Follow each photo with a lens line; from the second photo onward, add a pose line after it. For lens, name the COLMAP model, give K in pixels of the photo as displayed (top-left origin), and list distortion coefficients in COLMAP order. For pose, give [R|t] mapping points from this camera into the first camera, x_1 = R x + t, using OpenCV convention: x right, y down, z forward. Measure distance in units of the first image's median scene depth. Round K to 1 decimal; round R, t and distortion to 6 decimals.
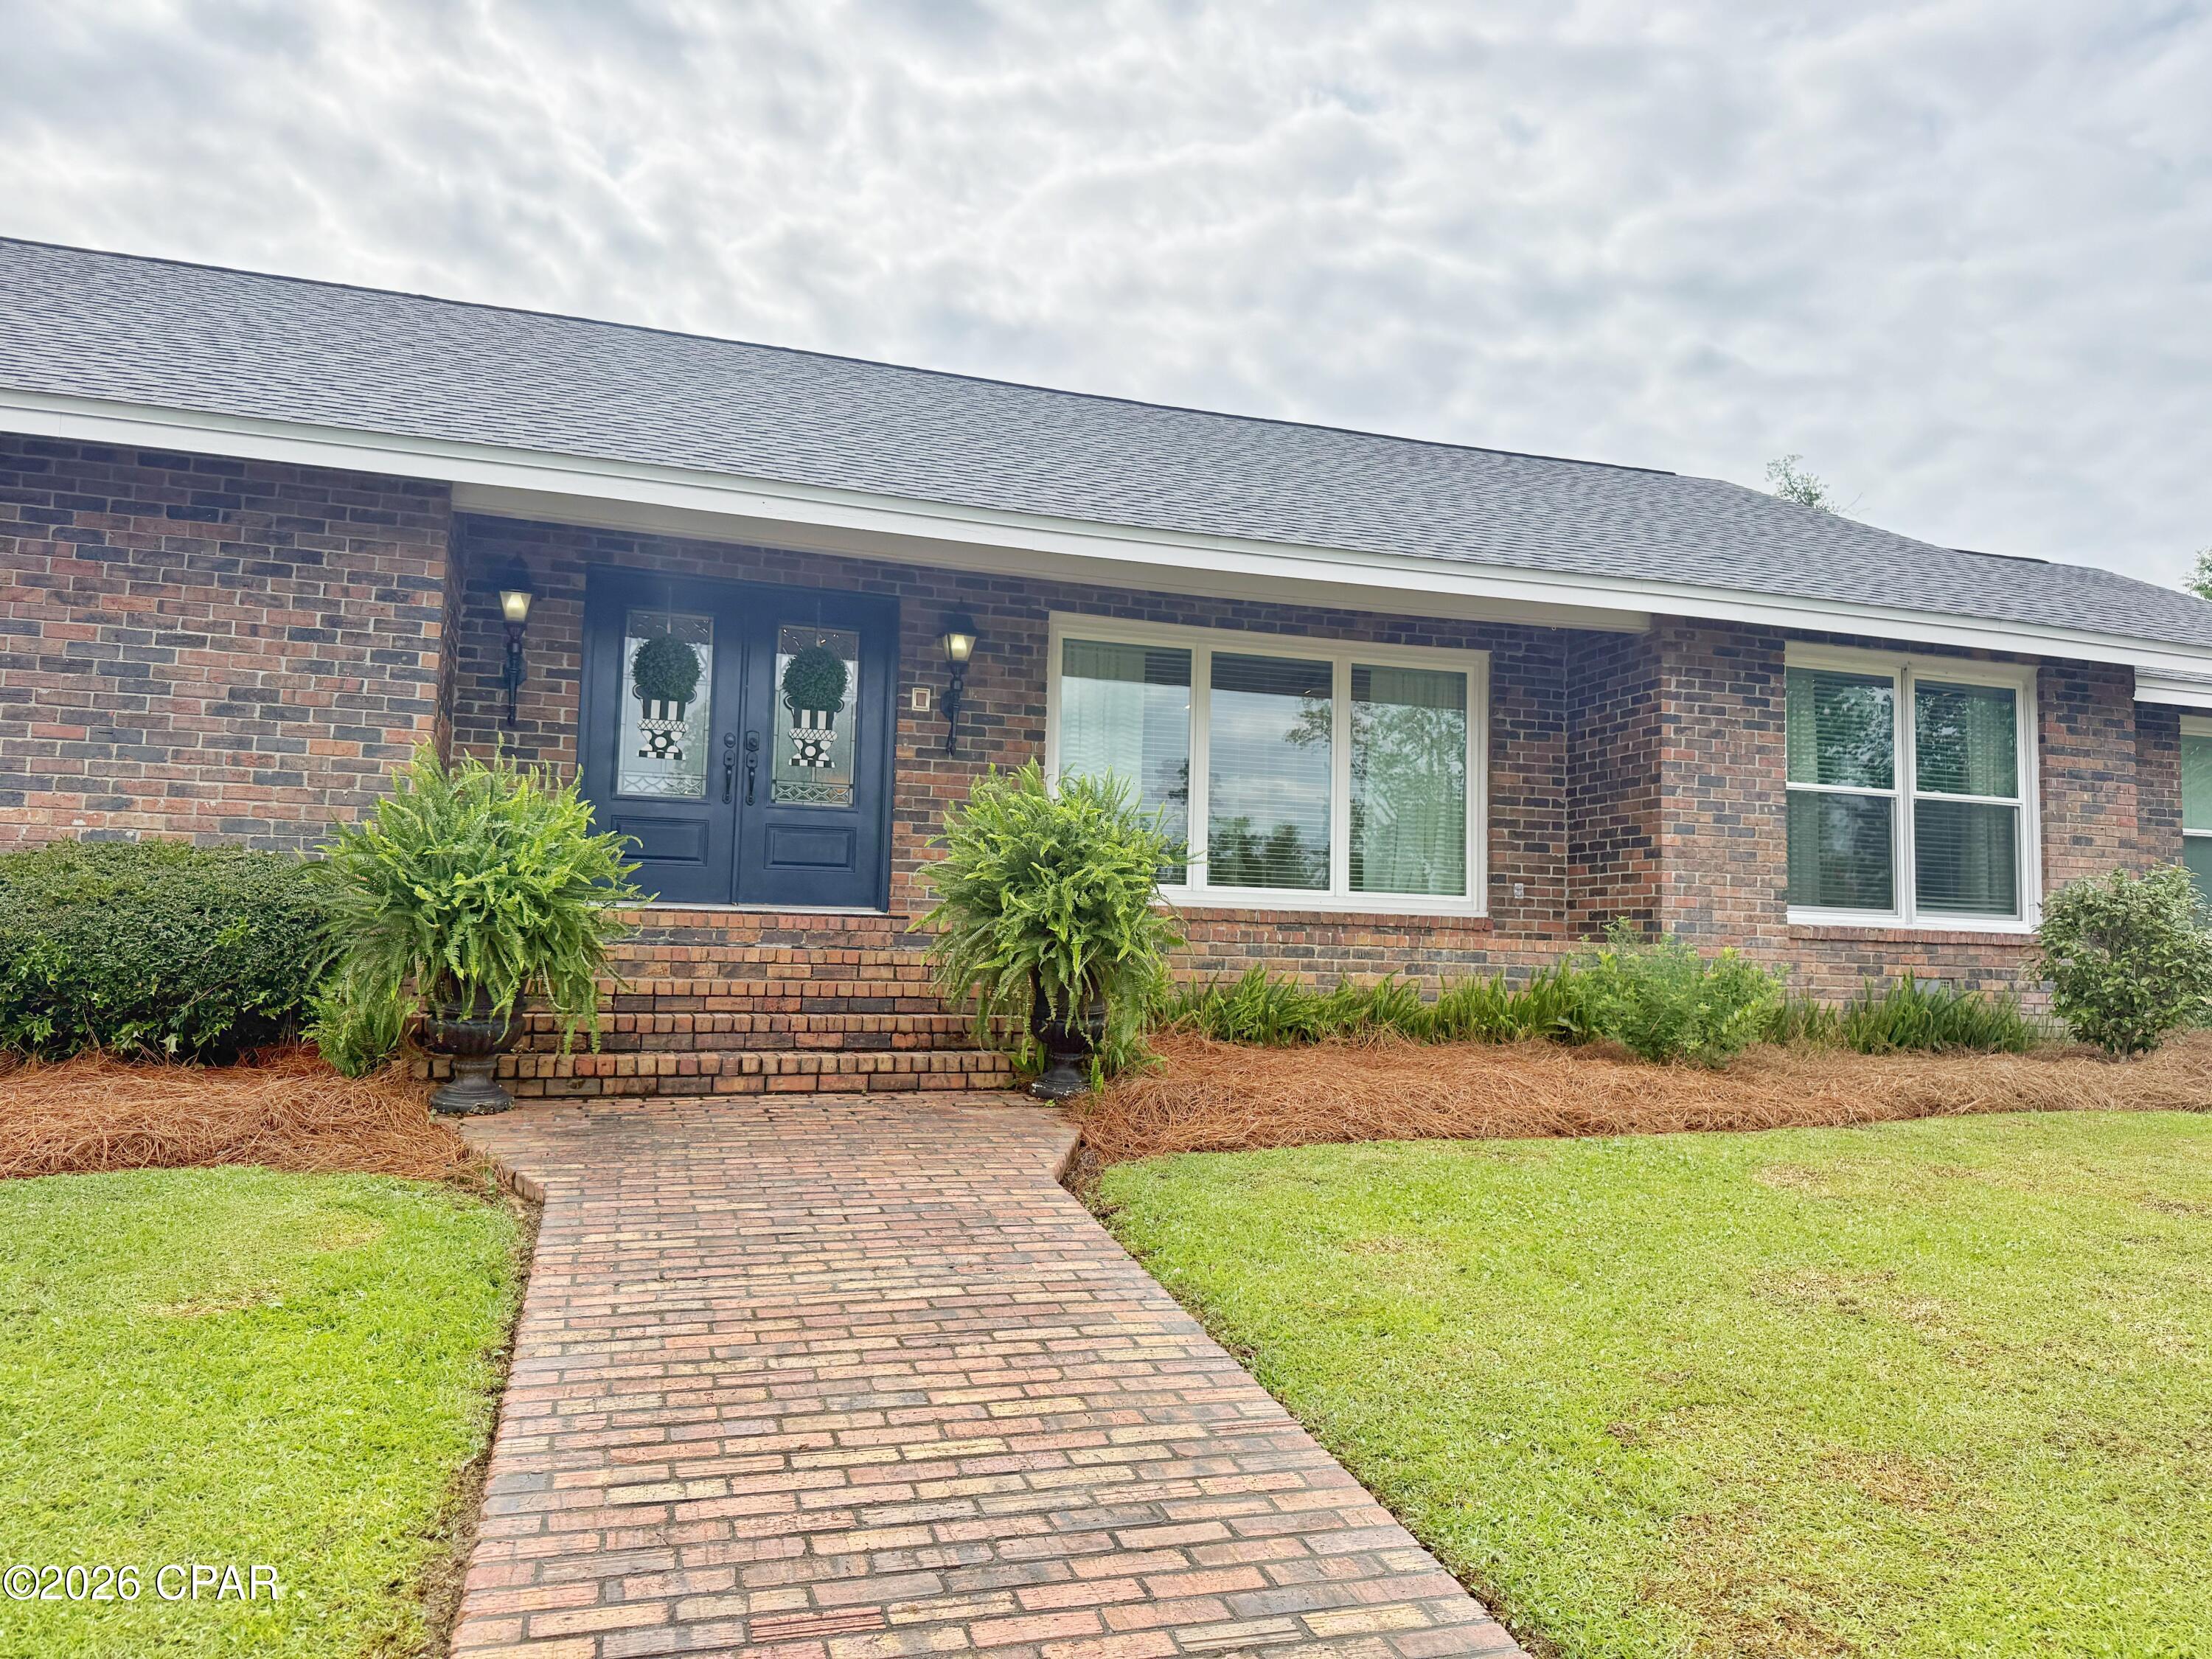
lens RADIAL K [[1506.7, 0, 1106.0], [0, 1506.7, 829.5], [0, 0, 1]] dist [0.046782, -0.065776]
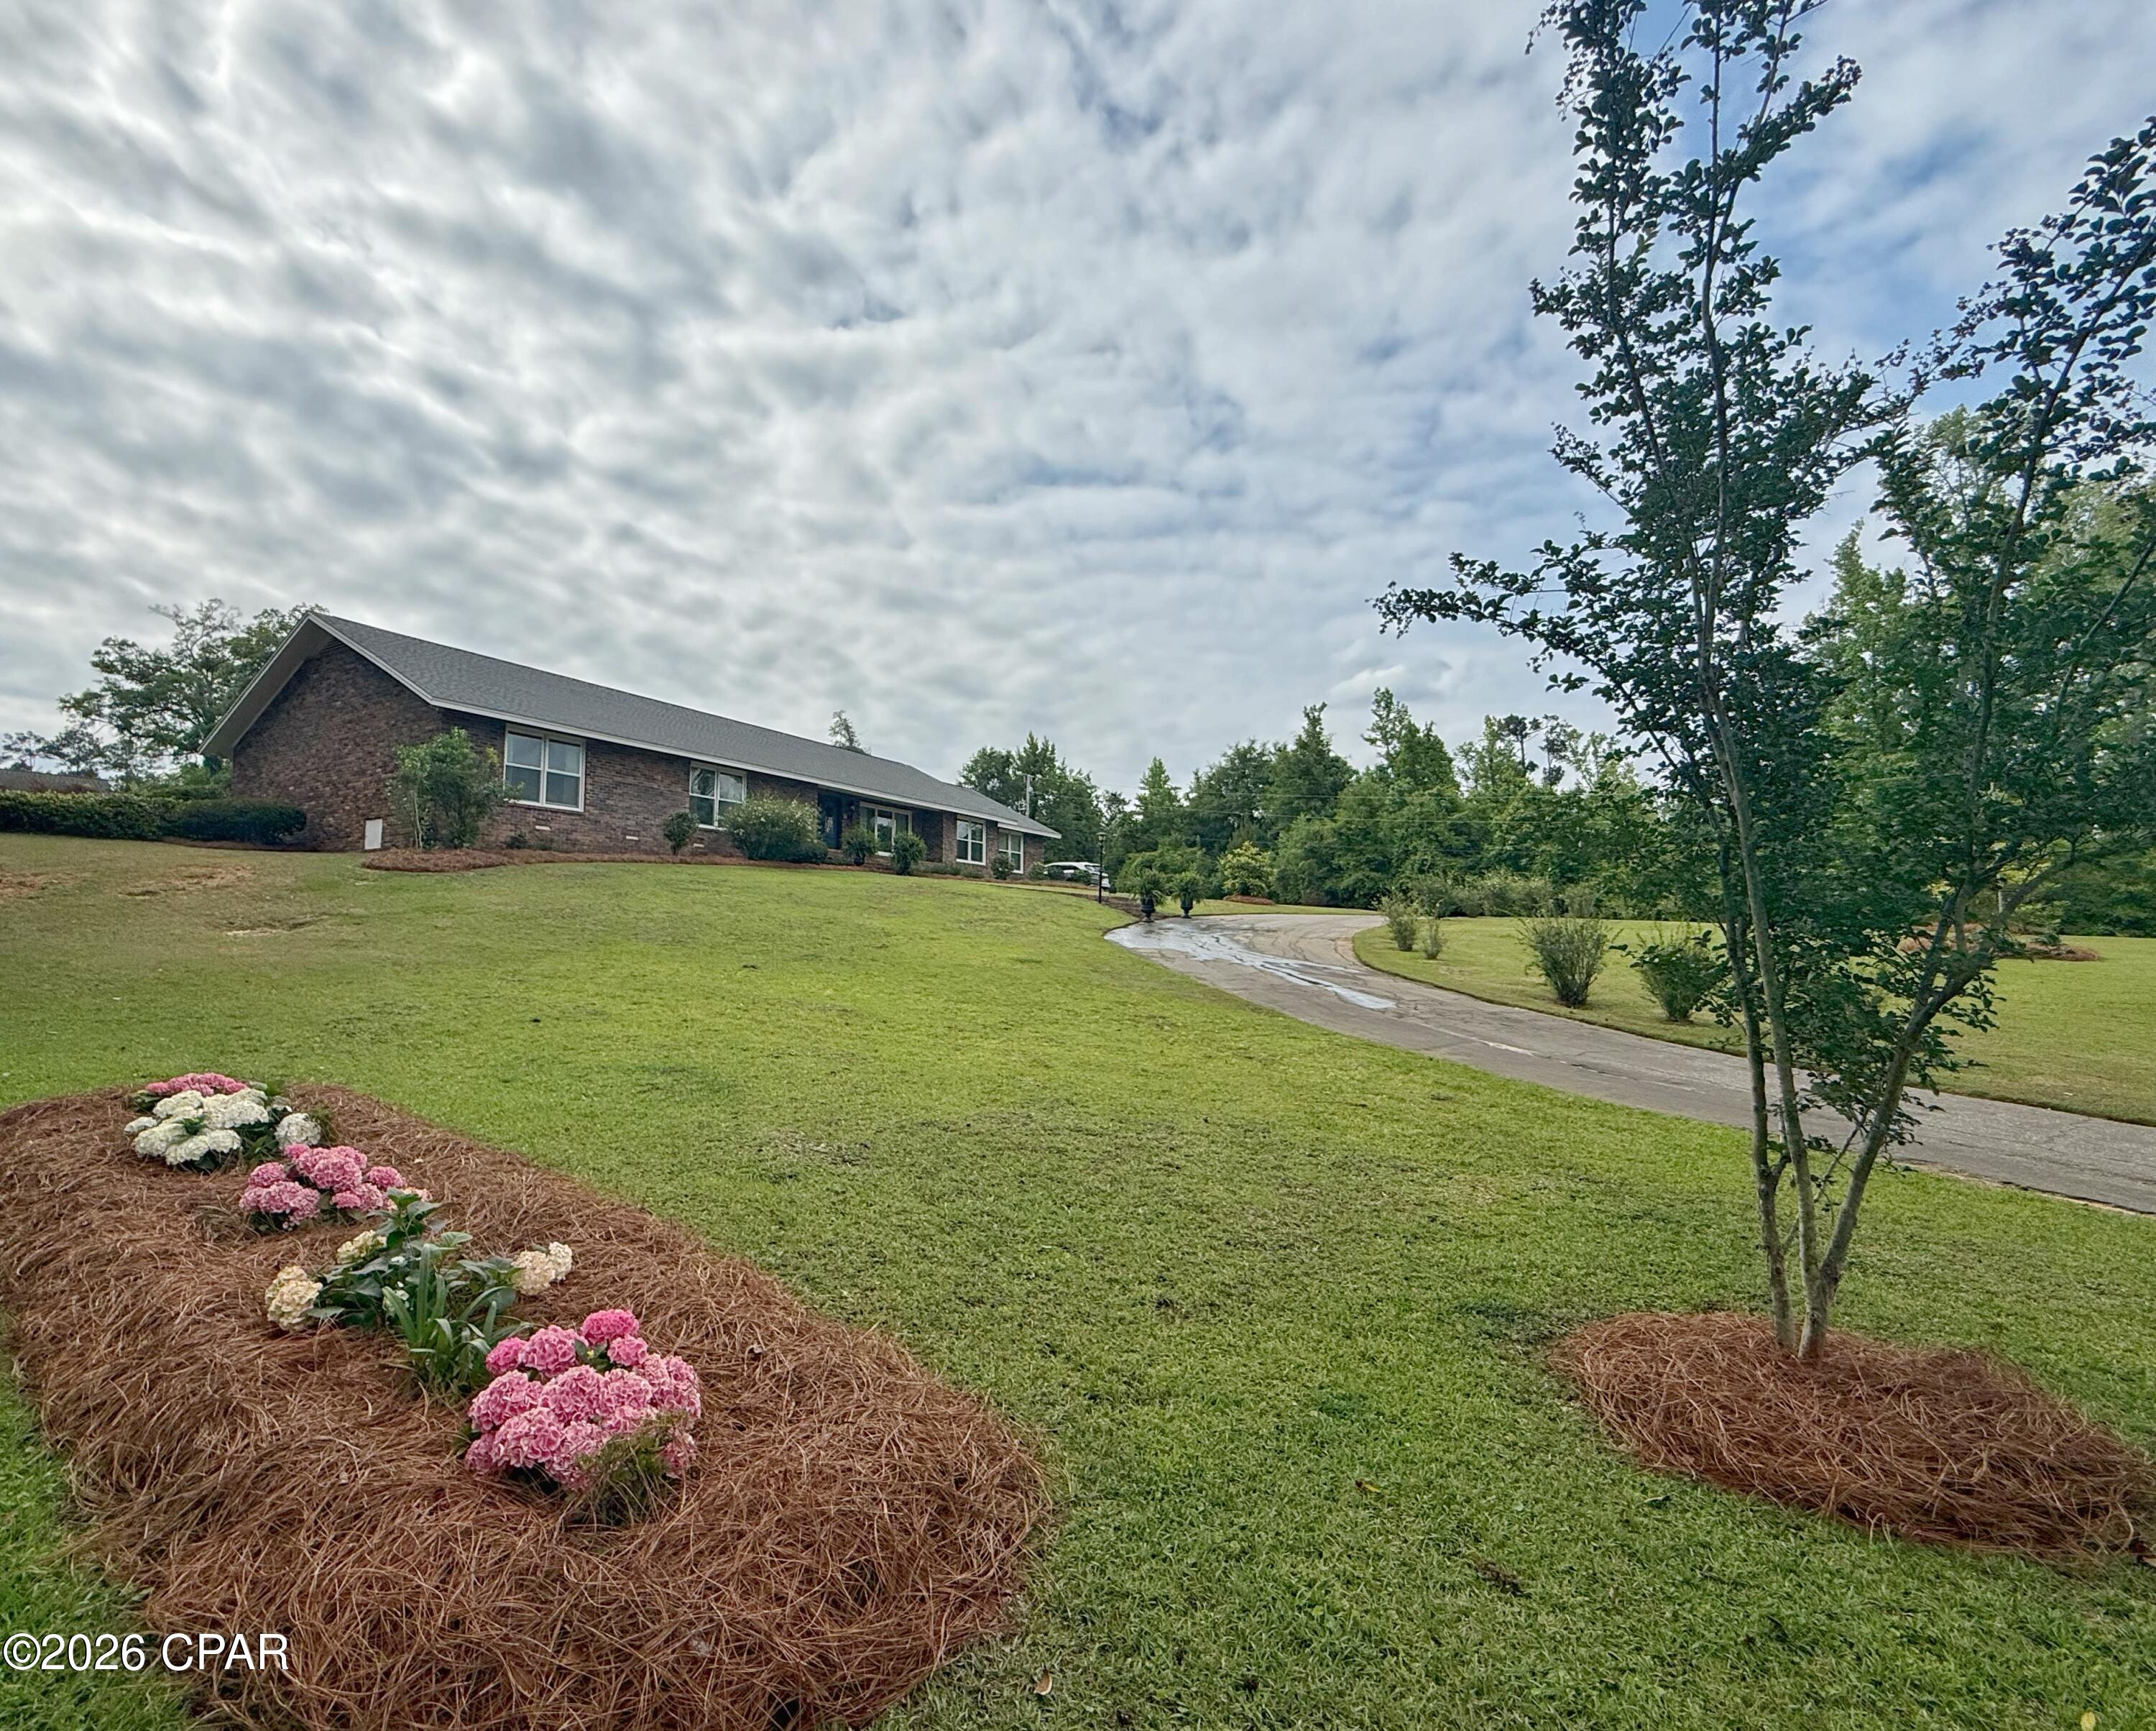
lens RADIAL K [[1211.9, 0, 1078.0], [0, 1211.9, 865.5], [0, 0, 1]] dist [0.000268, 0.000080]
pose [[0.699843, 0.032234, 0.713569, -2.430140], [-0.037987, 0.999247, -0.007883, 0.088486], [-0.713286, -0.021590, 0.700541, -2.505328]]
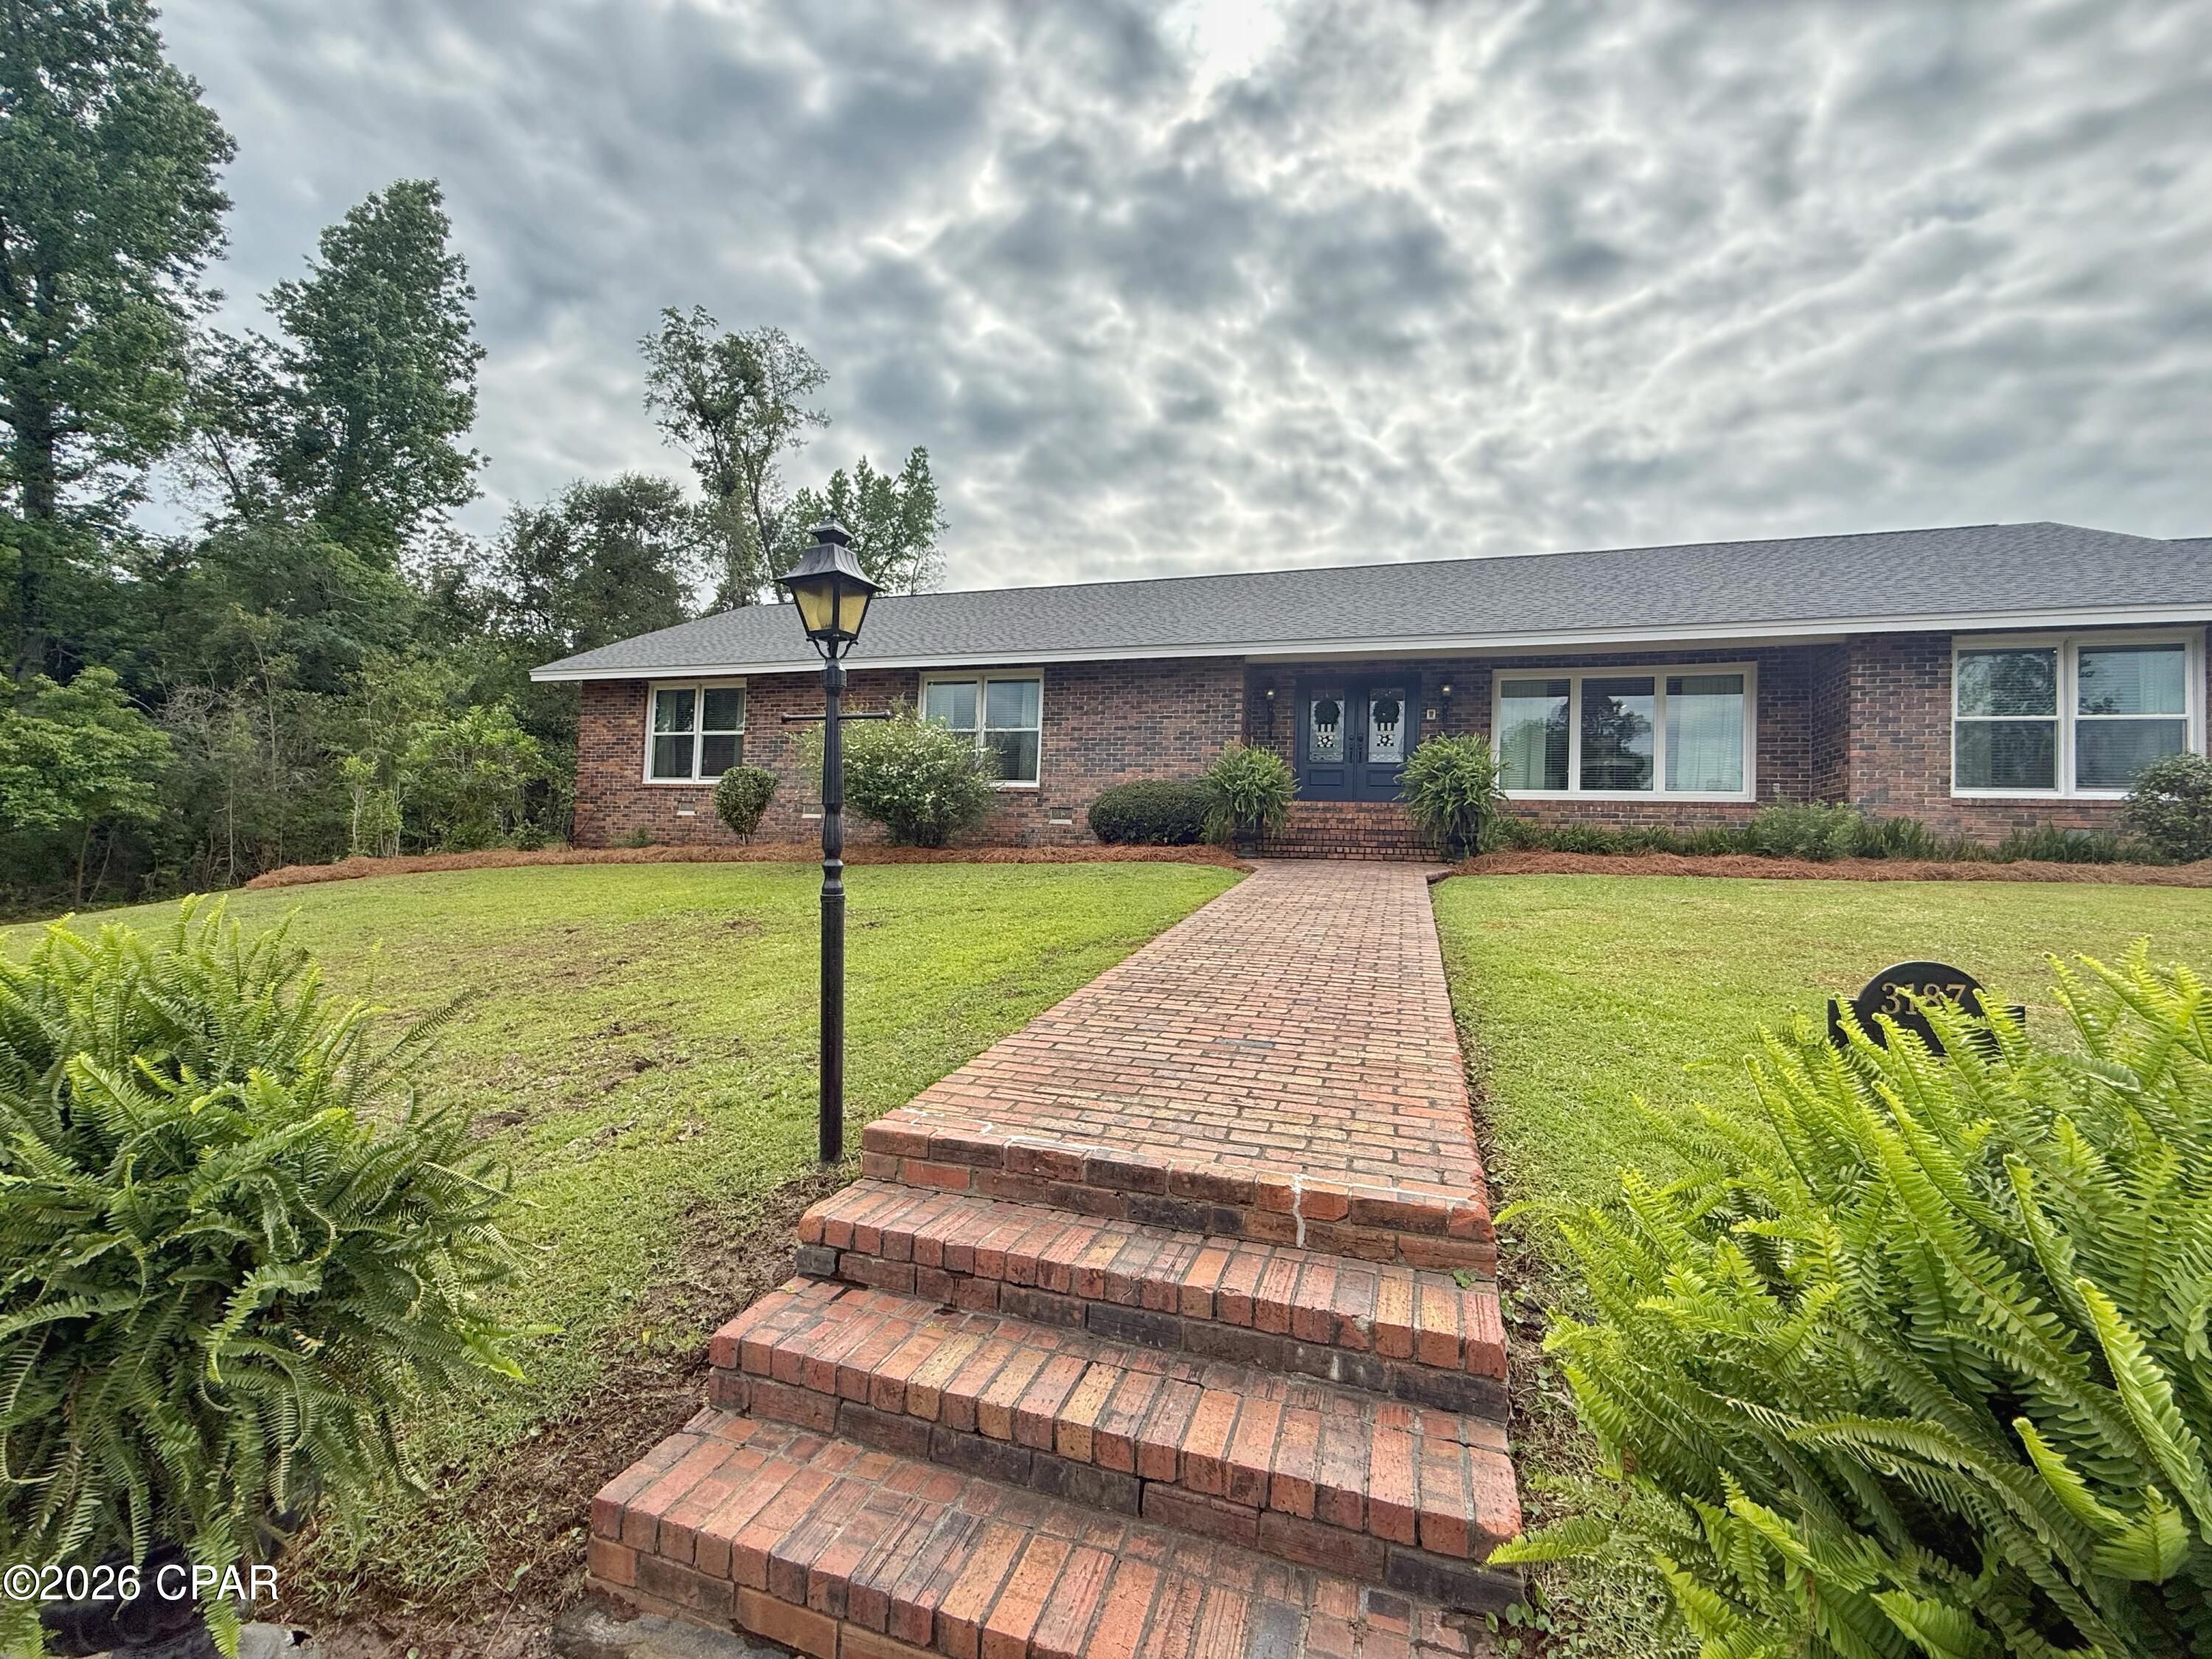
lens RADIAL K [[879.0, 0, 1106.0], [0, 879.0, 829.5], [0, 0, 1]] dist [0.001977, 0.000202]
pose [[0.810295, -0.016517, -0.585790, 0.239831], [0.028309, 0.999539, 0.010975, 0.057145], [0.585338, -0.025476, 0.810389, -0.374954]]
